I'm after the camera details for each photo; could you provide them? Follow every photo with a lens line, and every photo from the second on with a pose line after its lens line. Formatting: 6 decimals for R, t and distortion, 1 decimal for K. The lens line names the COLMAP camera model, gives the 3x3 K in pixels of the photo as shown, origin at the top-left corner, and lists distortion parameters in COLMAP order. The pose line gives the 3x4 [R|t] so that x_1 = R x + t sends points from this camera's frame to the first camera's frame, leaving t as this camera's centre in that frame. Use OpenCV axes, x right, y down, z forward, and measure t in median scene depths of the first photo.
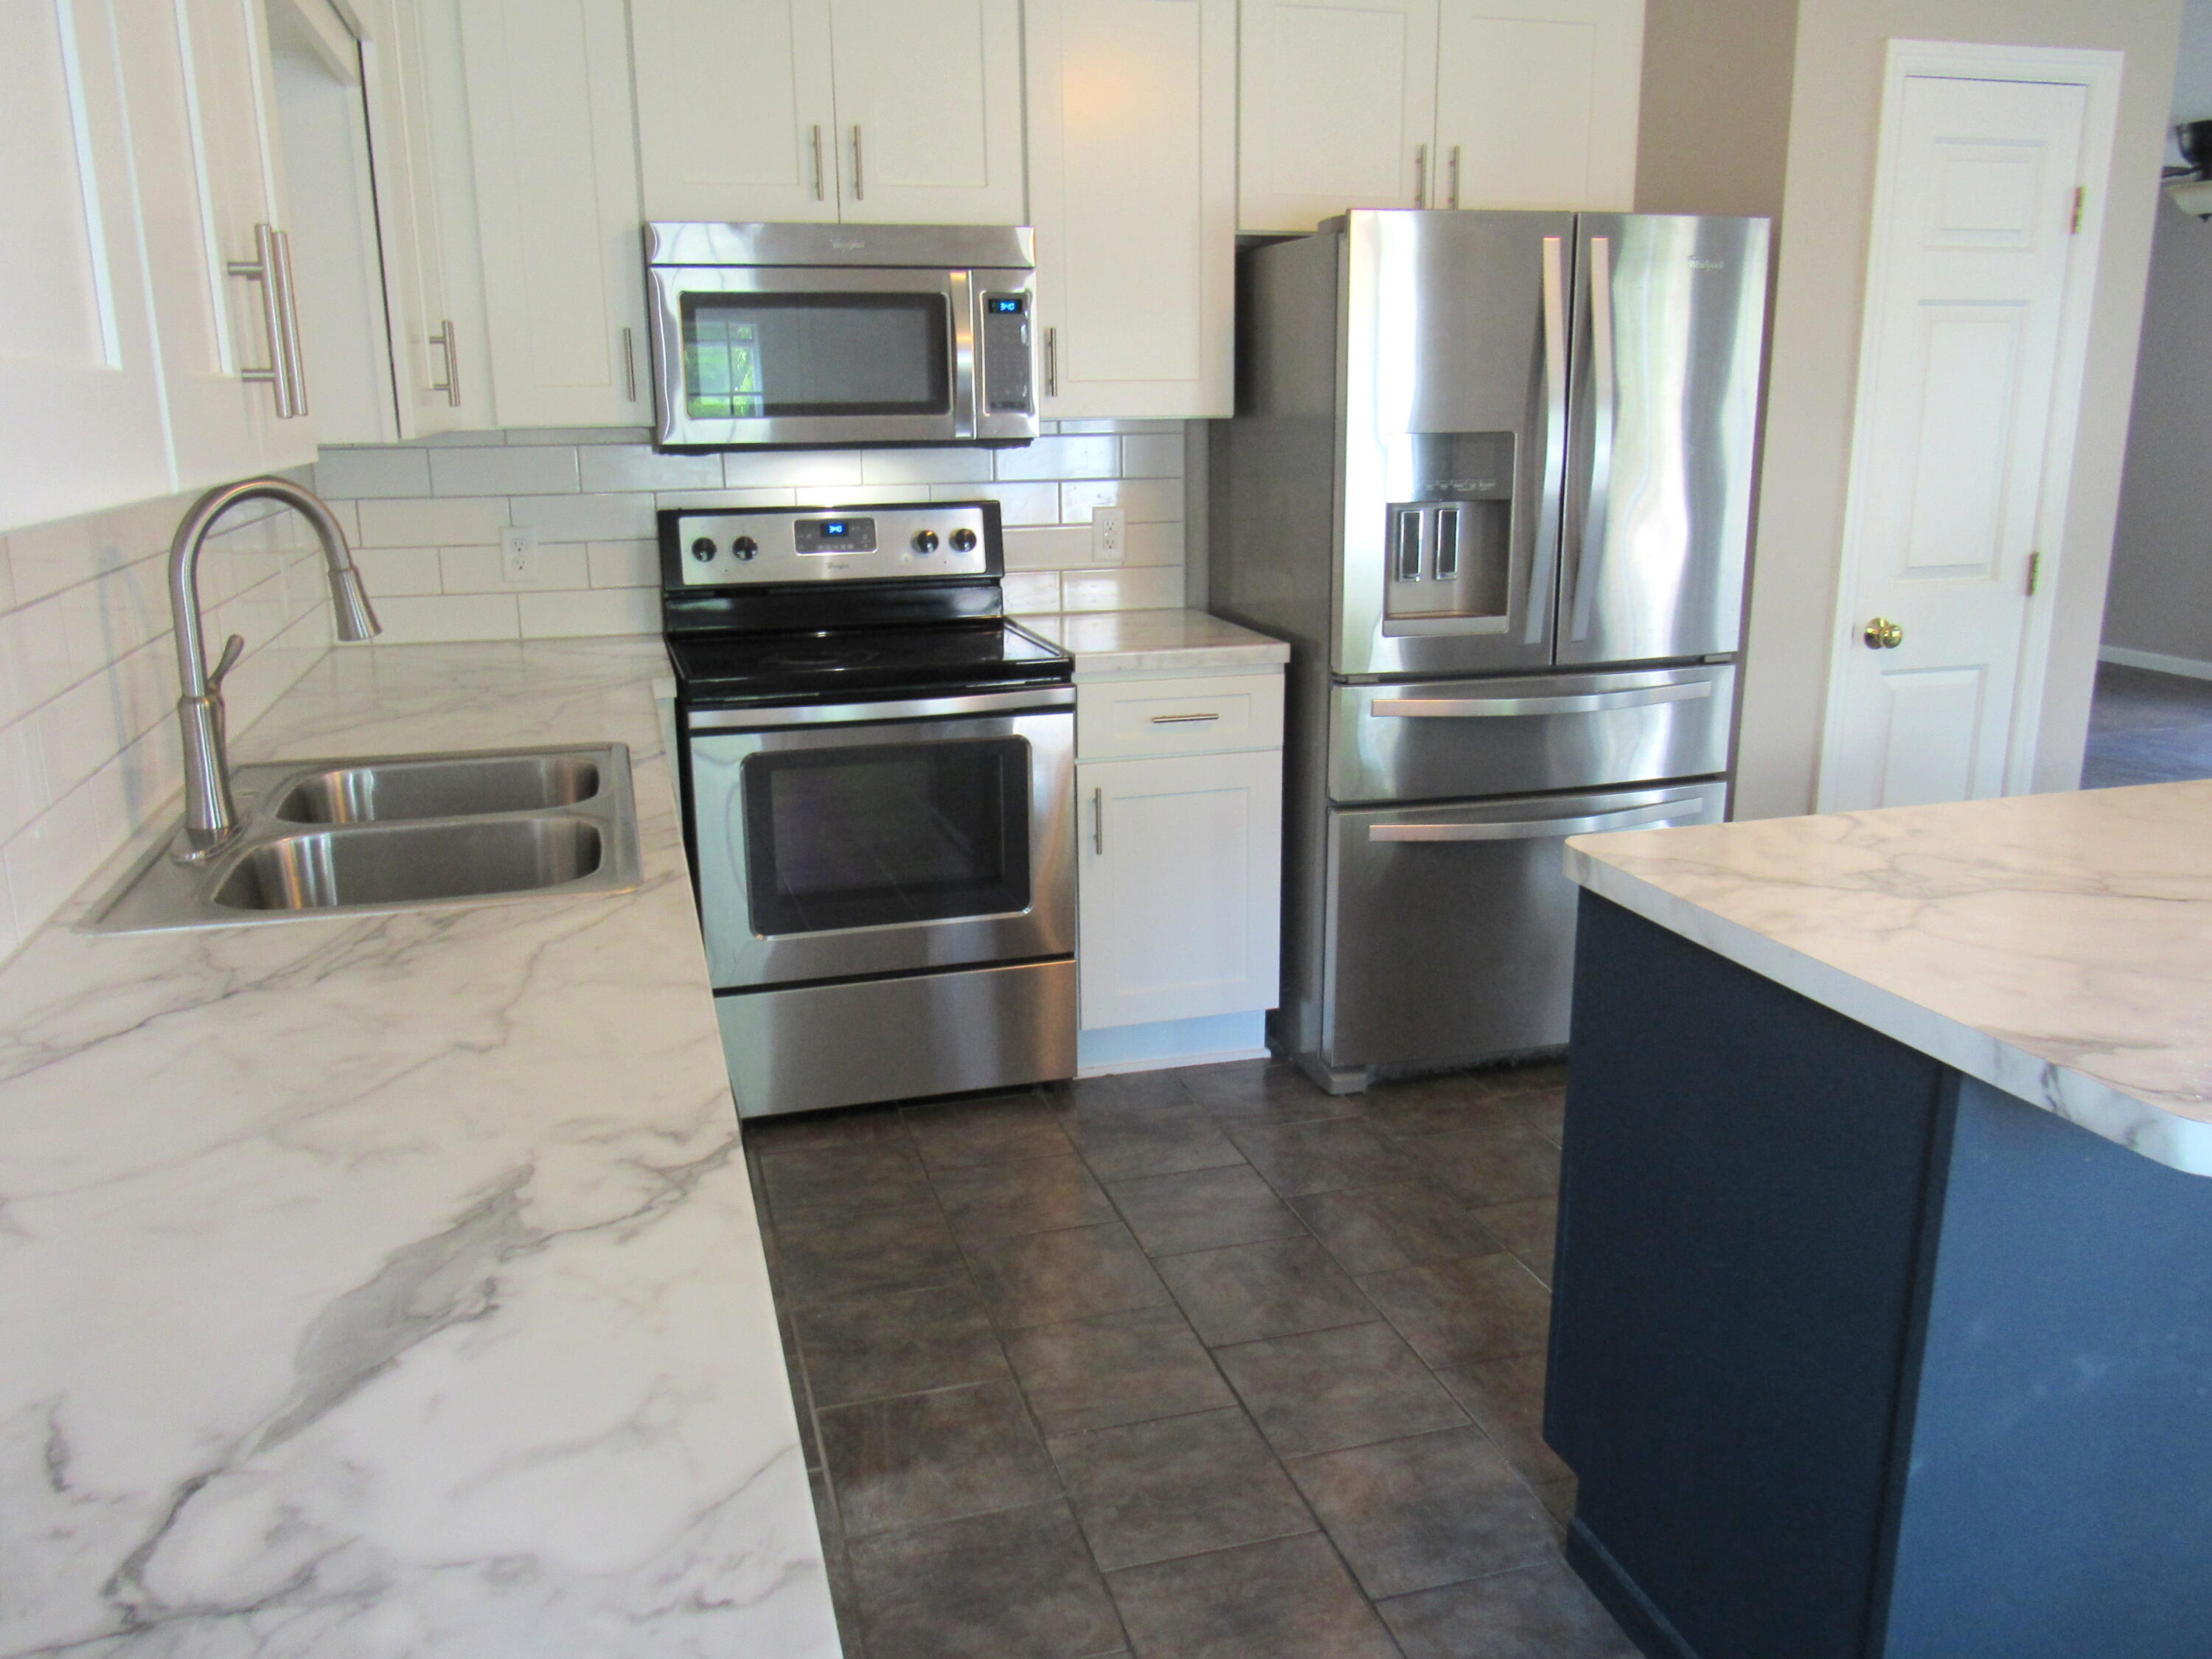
lens RADIAL K [[1697.7, 0, 1106.0], [0, 1697.7, 829.5], [0, 0, 1]] dist [-0.025445, 0.014951]
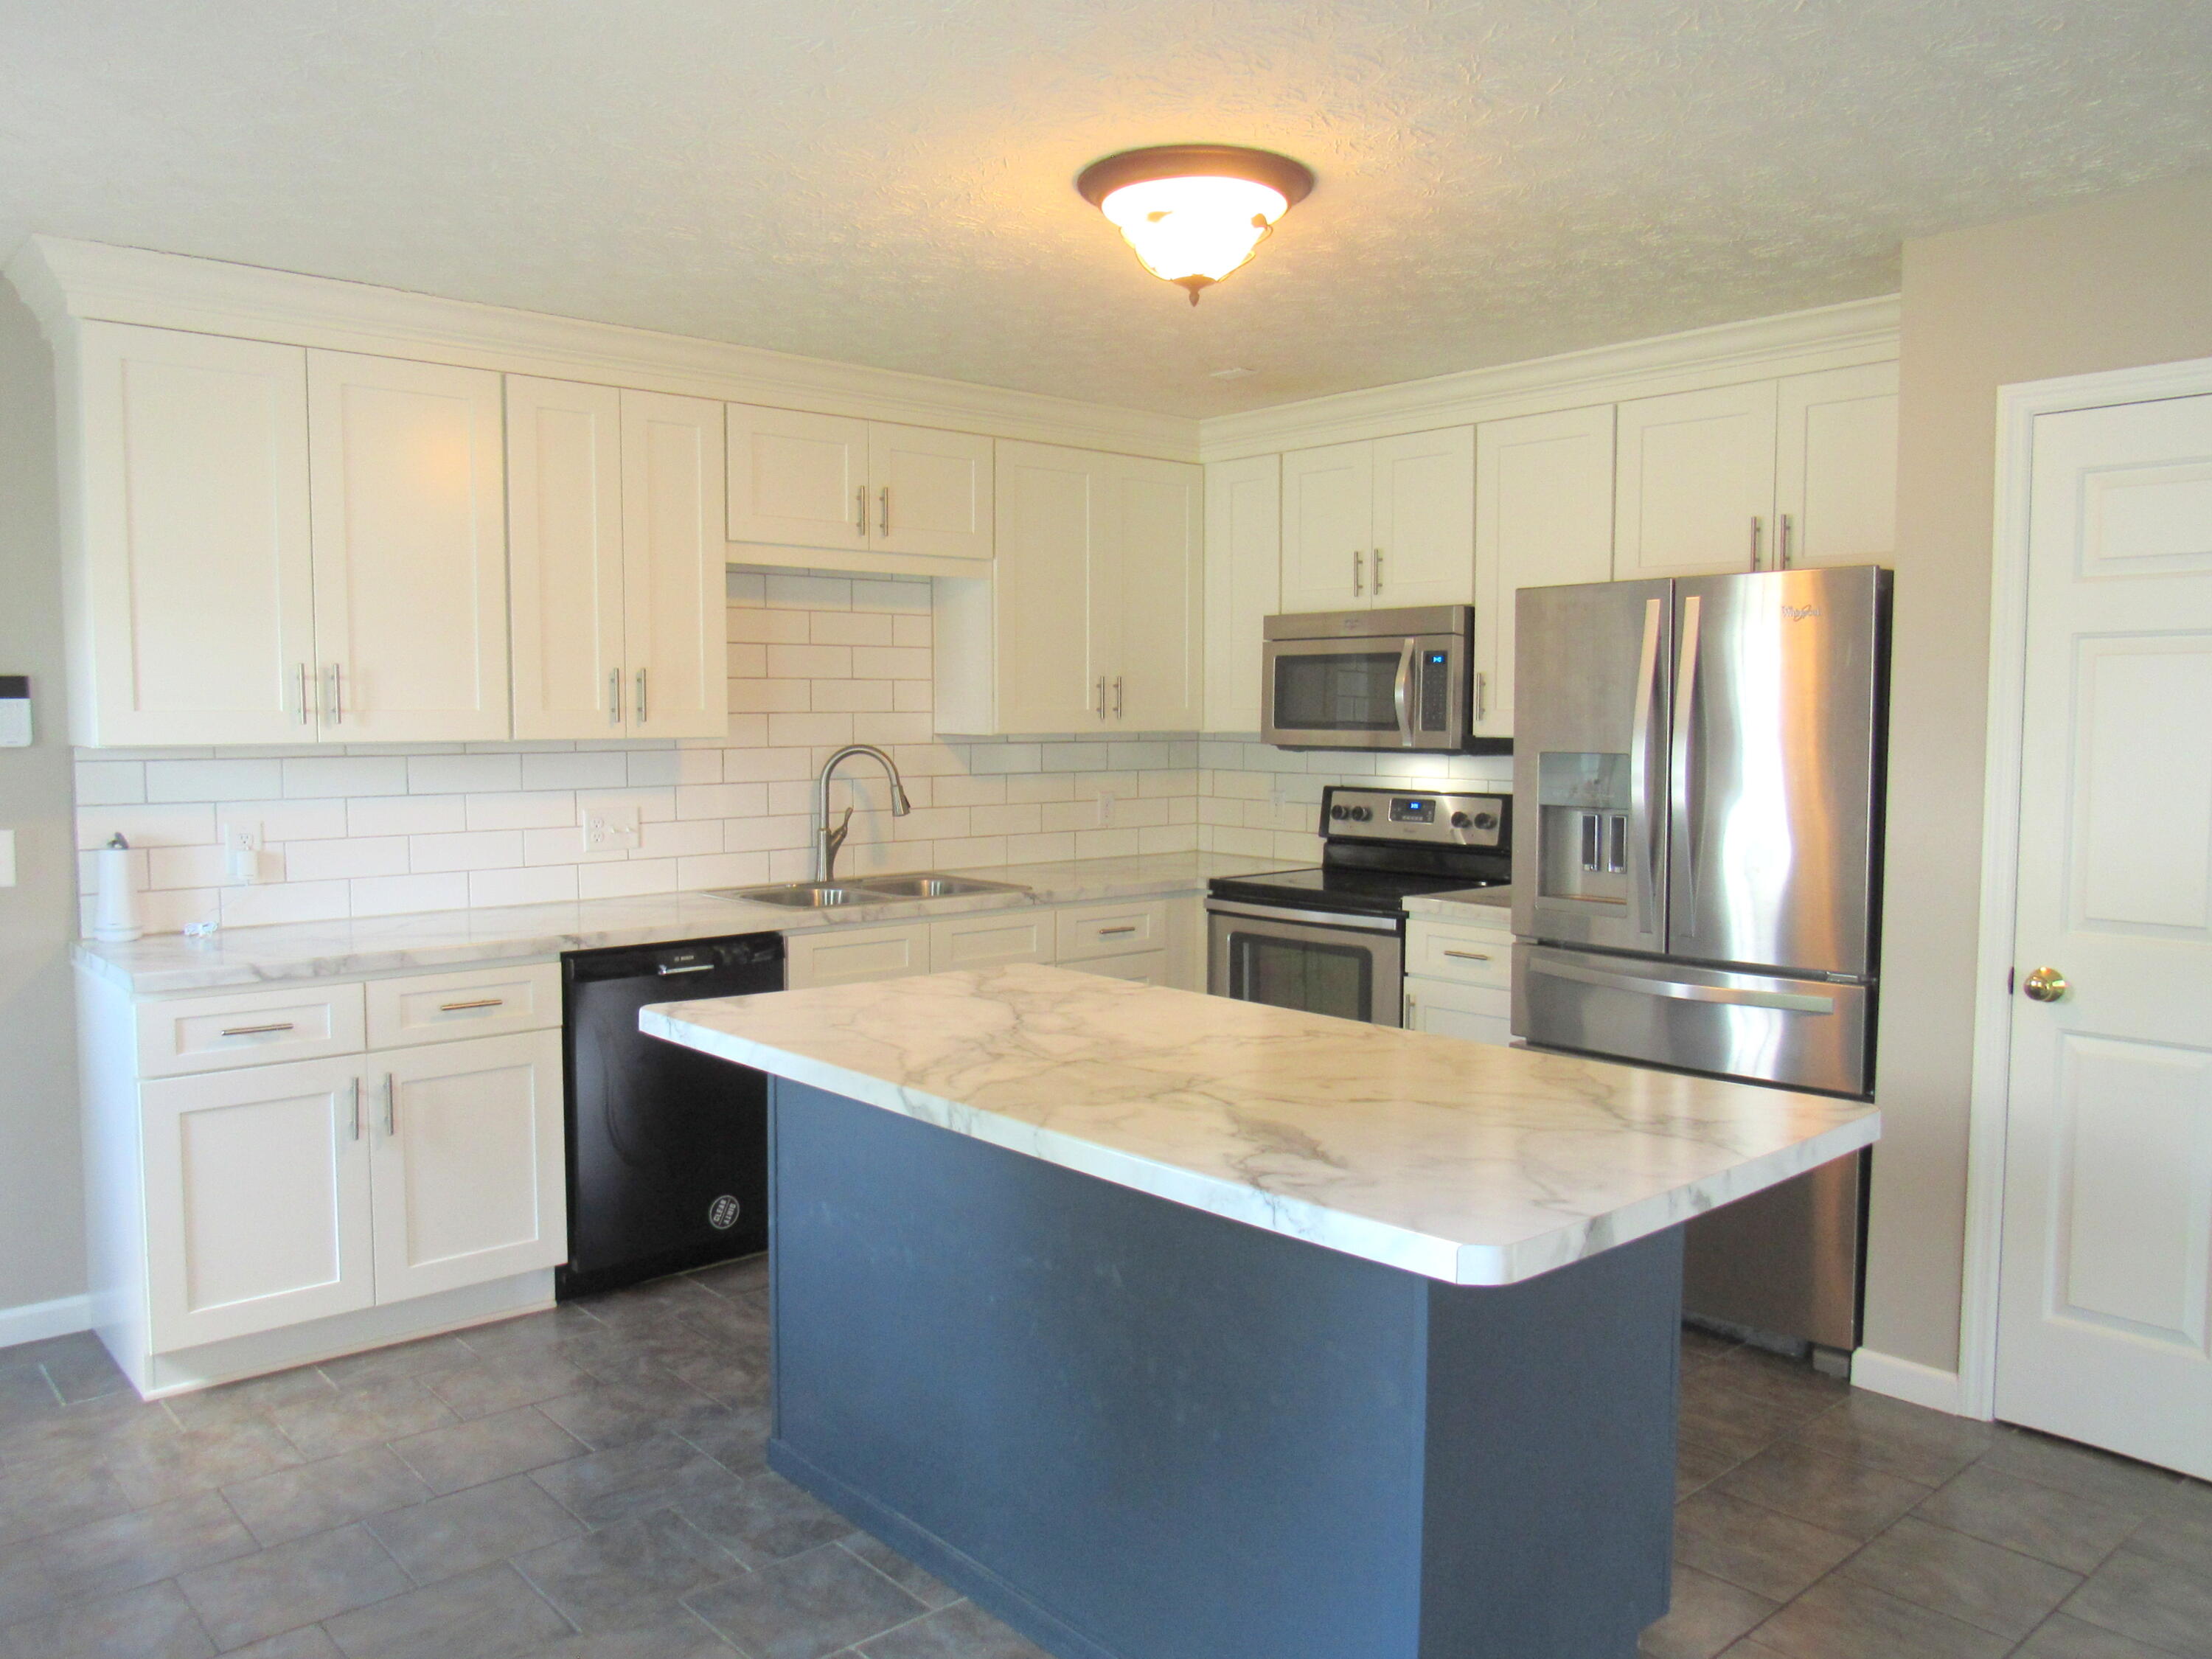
lens RADIAL K [[1697.7, 0, 1106.0], [0, 1697.7, 829.5], [0, 0, 1]] dist [-0.025445, 0.014951]
pose [[0.430391, 0.074332, -0.899577, 1.122647], [-0.229489, 0.972867, -0.029408, -0.058538], [0.872982, 0.219100, 0.435772, 0.150038]]
